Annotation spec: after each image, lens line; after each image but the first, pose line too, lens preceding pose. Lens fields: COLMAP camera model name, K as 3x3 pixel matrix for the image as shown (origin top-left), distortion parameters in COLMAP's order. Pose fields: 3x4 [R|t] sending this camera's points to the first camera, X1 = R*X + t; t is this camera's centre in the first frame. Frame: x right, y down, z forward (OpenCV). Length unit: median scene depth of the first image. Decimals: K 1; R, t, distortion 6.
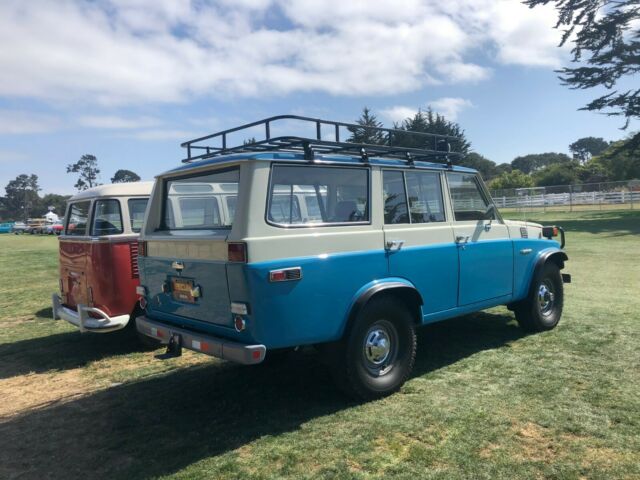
lens RADIAL K [[522.1, 0, 322.0], [0, 522.1, 236.8], [0, 0, 1]] dist [0.012498, -0.020402]
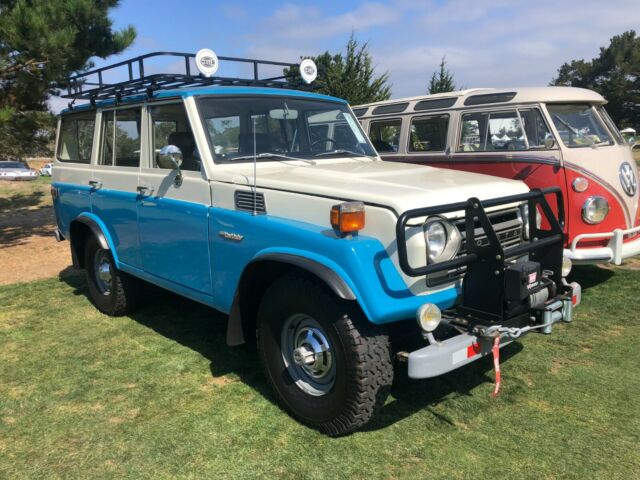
lens RADIAL K [[522.1, 0, 320.0], [0, 522.1, 240.0], [0, 0, 1]] dist [0.003769, 0.006660]
pose [[0.008987, 0.222305, -0.974936, 1.048280], [-0.011692, 0.974932, 0.222196, -0.100972], [0.999891, 0.009402, 0.011361, 1.248299]]
